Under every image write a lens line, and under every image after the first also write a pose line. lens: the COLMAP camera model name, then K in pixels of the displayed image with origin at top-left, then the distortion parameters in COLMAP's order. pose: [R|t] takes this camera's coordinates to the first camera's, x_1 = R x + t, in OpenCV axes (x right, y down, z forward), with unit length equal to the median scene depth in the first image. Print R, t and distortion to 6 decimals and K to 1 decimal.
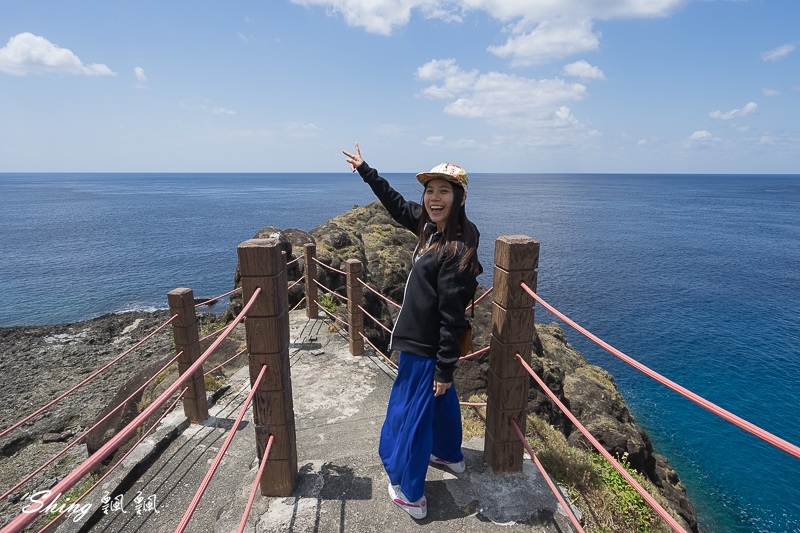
lens RADIAL K [[436.2, 0, 400.0], [0, 436.2, 268.1], [0, 0, 1]] dist [-0.000724, -0.000006]
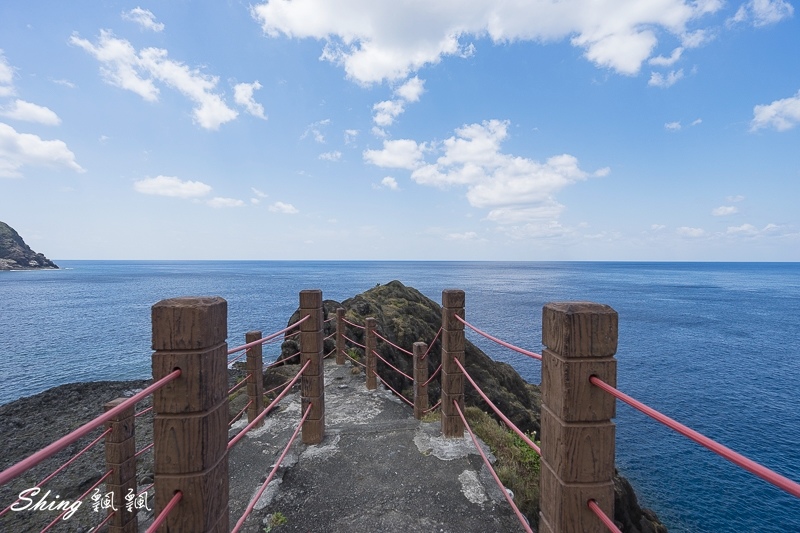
lens RADIAL K [[364.6, 0, 399.4], [0, 364.6, 268.5], [0, 0, 1]] dist [0.006555, -0.001171]
pose [[0.998669, 0.001213, -0.051567, 0.025054], [-0.011113, 0.981303, -0.192150, 0.026570], [0.050370, 0.192467, 0.980010, -0.096694]]
